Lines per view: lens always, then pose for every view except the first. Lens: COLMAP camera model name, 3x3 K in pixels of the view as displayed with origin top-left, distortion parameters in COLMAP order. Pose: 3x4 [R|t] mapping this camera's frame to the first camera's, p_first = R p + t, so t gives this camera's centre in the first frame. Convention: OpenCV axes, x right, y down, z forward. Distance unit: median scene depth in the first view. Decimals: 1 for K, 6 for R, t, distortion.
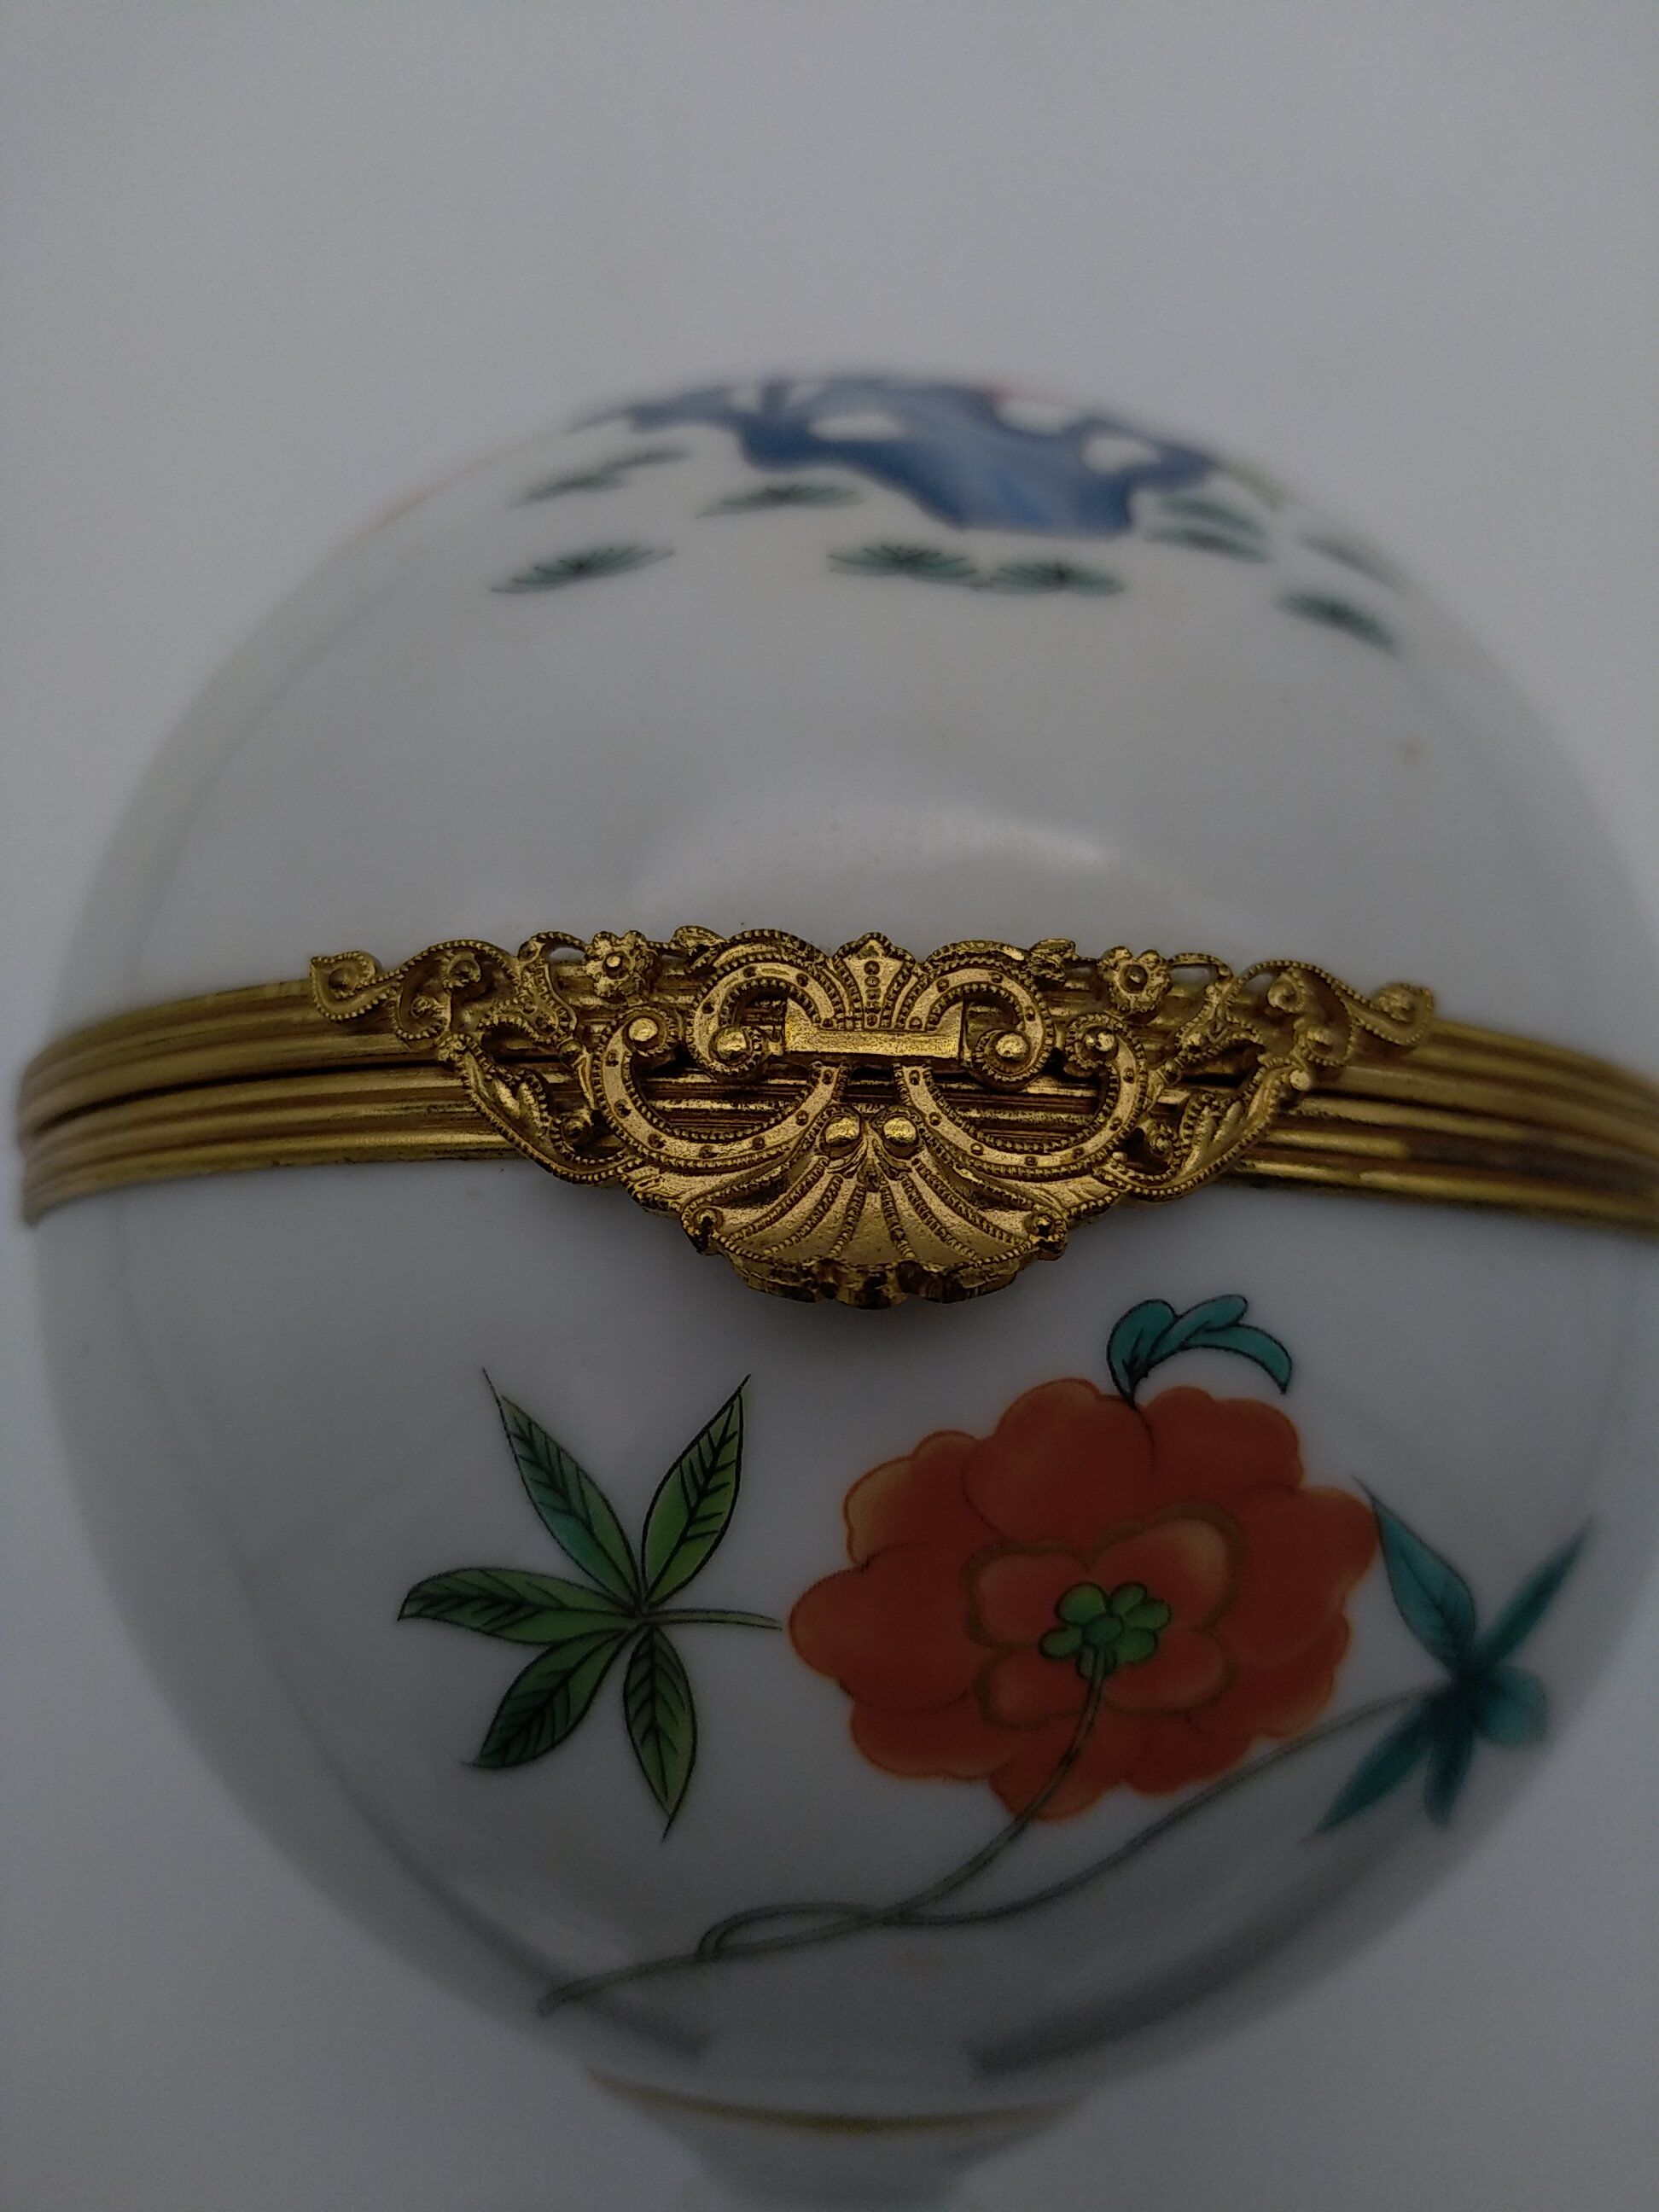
lens RADIAL K [[1760.0, 0, 787.3], [0, 1760.0, 1116.3], [0, 0, 1]] dist [0.001180, -0.024824]
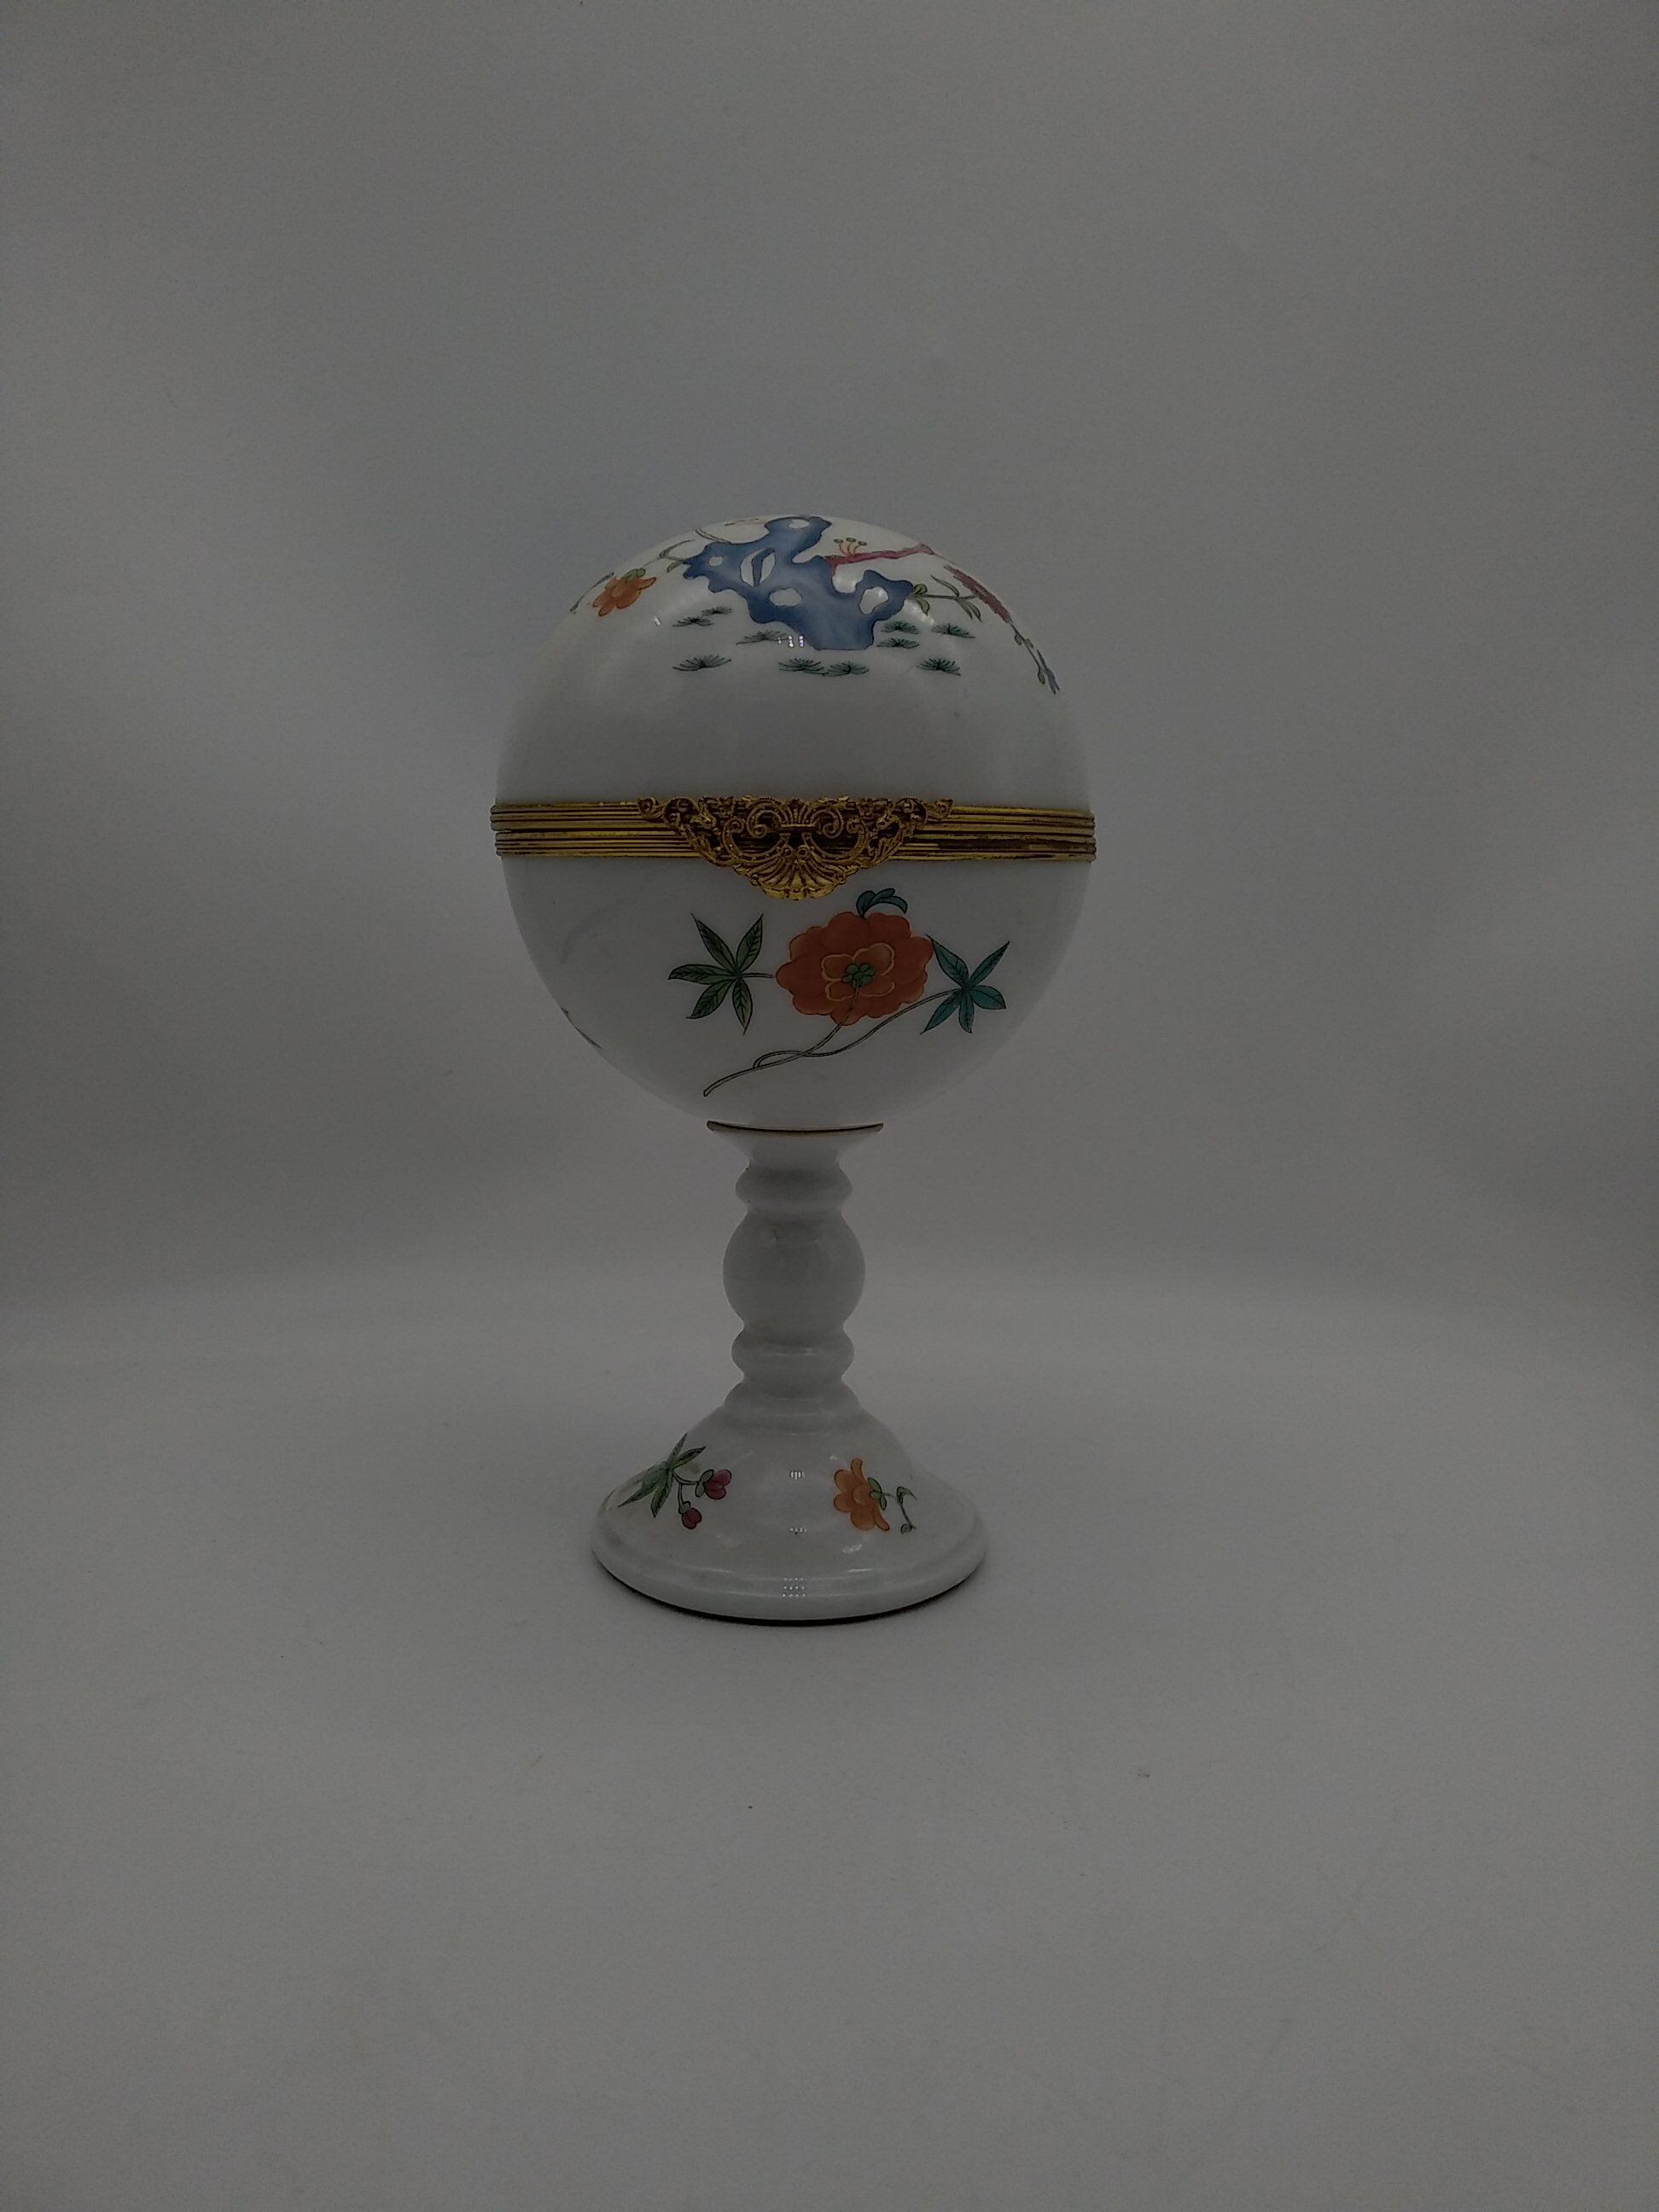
lens RADIAL K [[1760.0, 0, 816.8], [0, 1760.0, 1106.1], [0, 0, 1]] dist [0.001180, -0.024824]
pose [[0.999184, -0.031642, 0.025100, -0.014441], [0.021996, 0.947540, 0.318881, -0.648818], [-0.033873, -0.318068, 0.947462, -2.664560]]
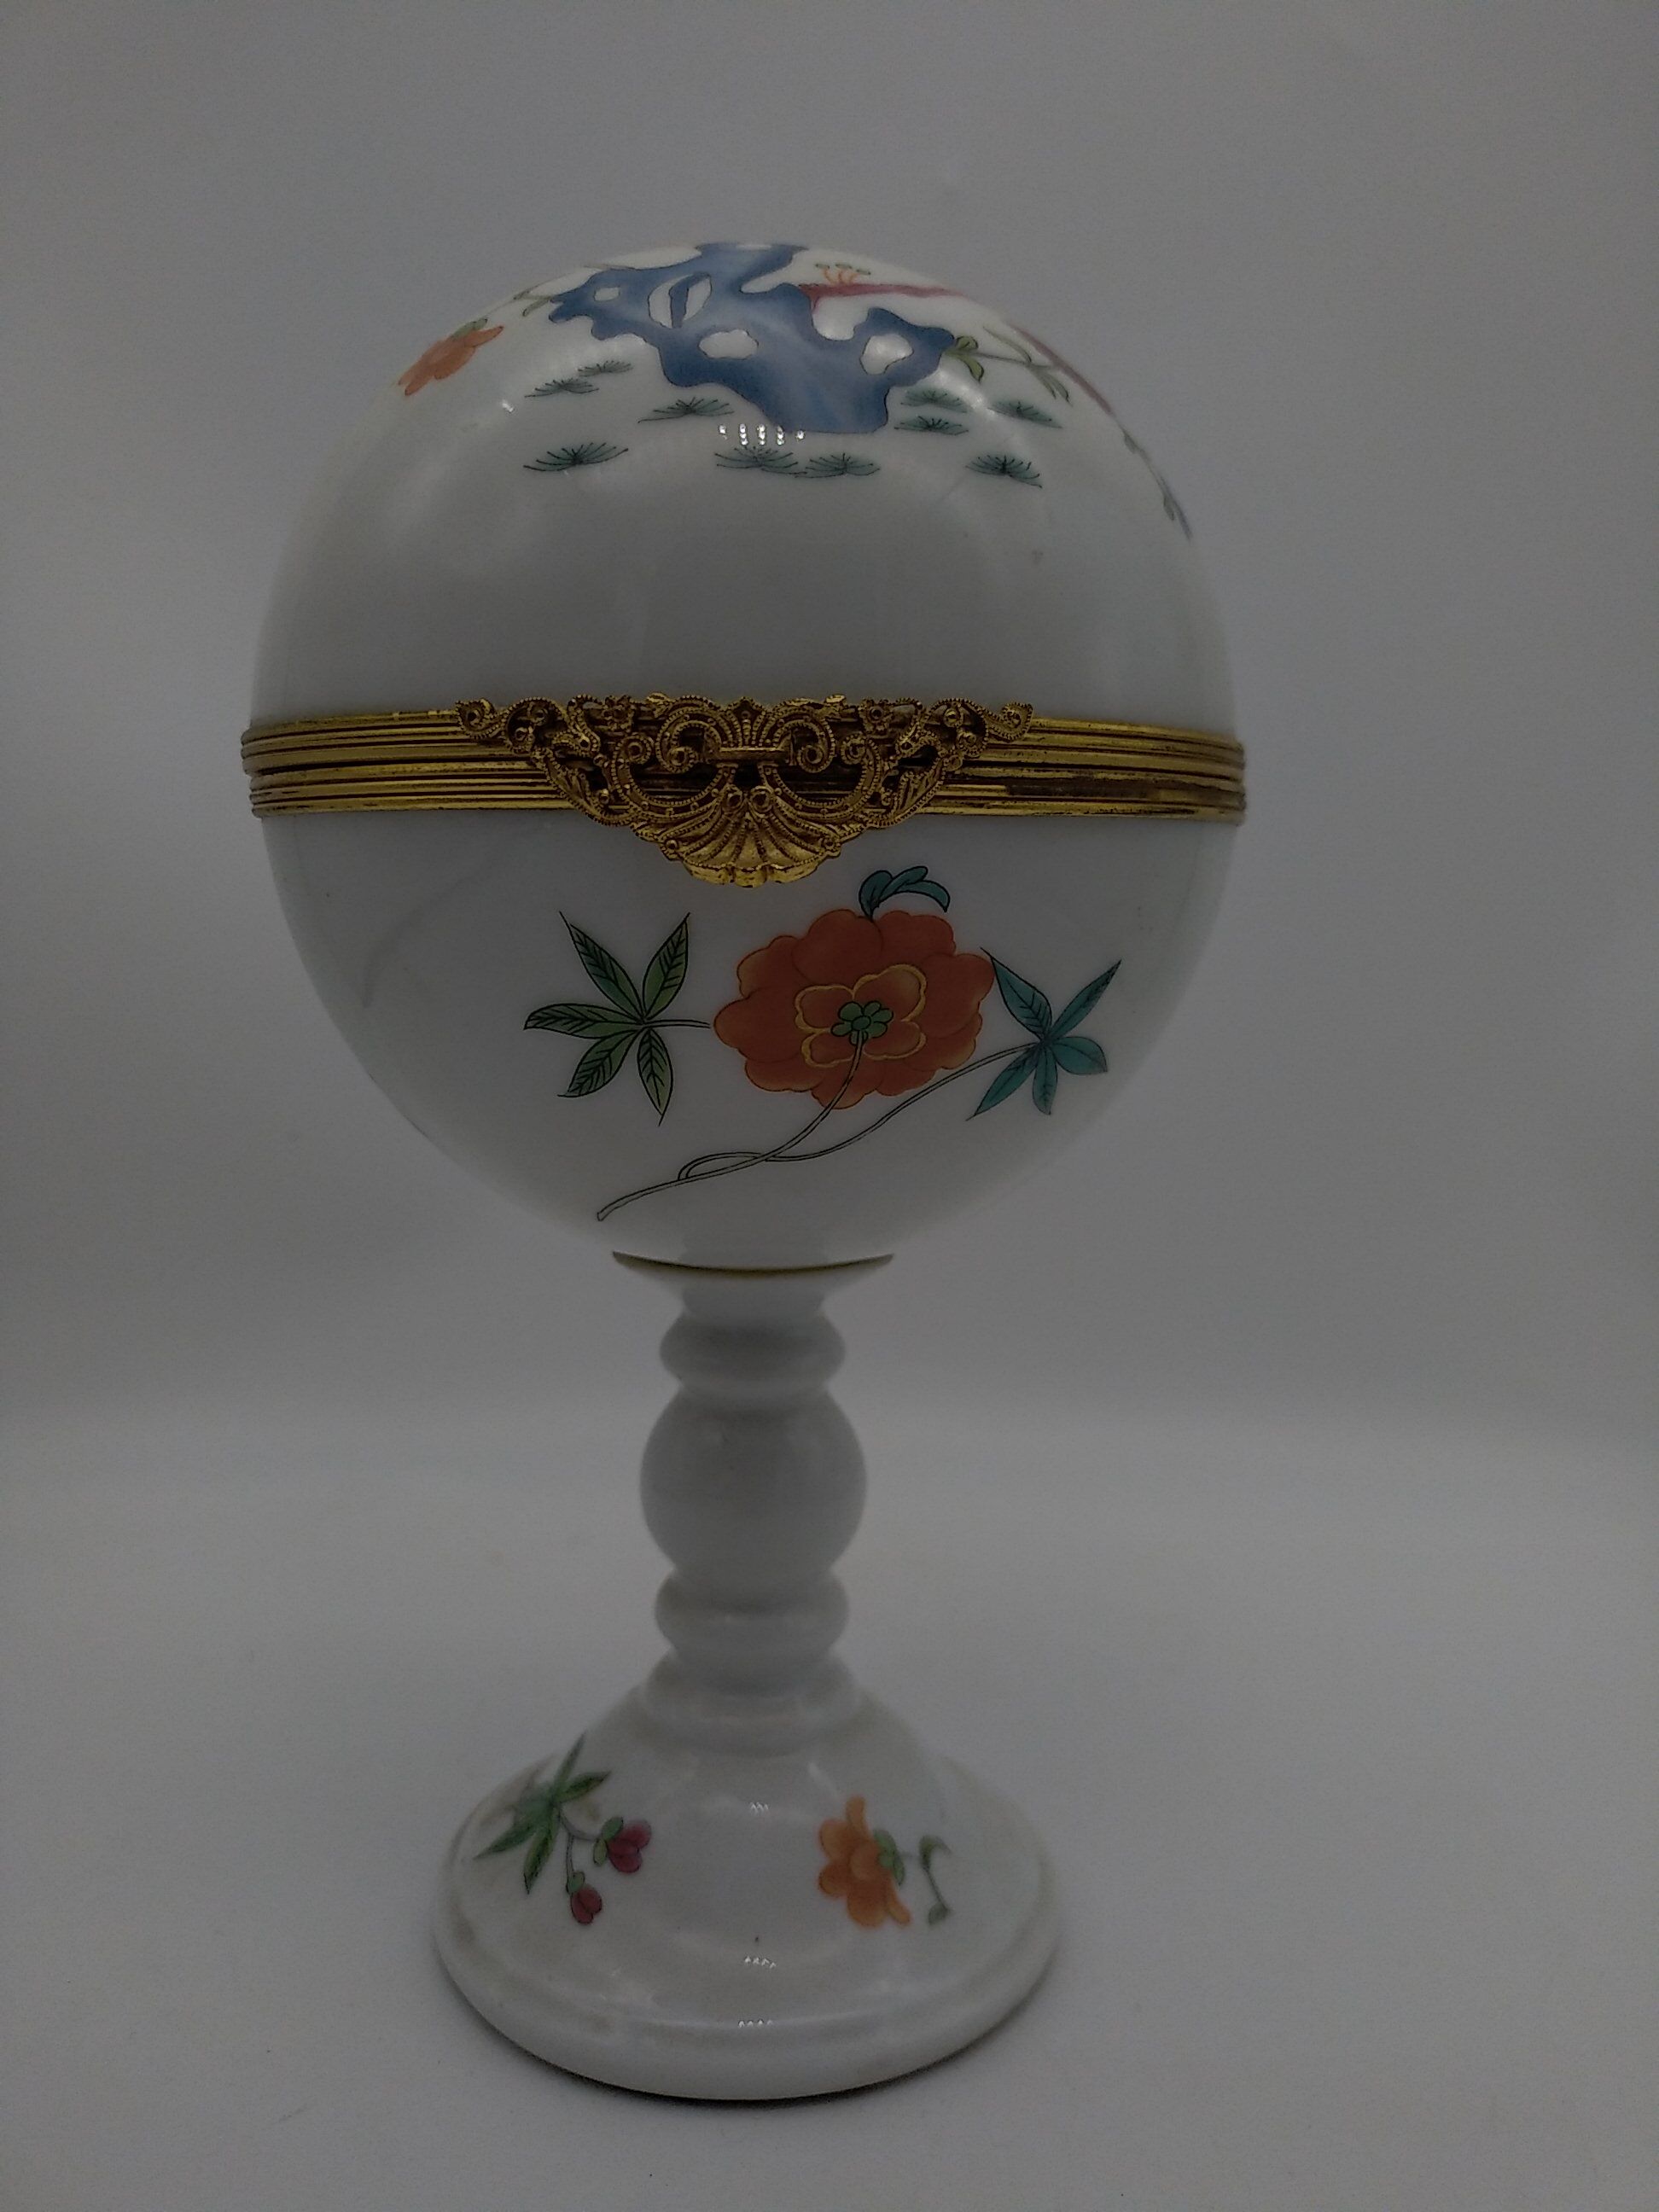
lens RADIAL K [[1760.0, 0, 823.2], [0, 1760.0, 1114.2], [0, 0, 1]] dist [0.001180, -0.024824]
pose [[0.998357, -0.036092, 0.044495, 0.033924], [0.019733, 0.945727, 0.324363, -0.292338], [-0.053787, -0.322953, 0.944885, -1.038449]]
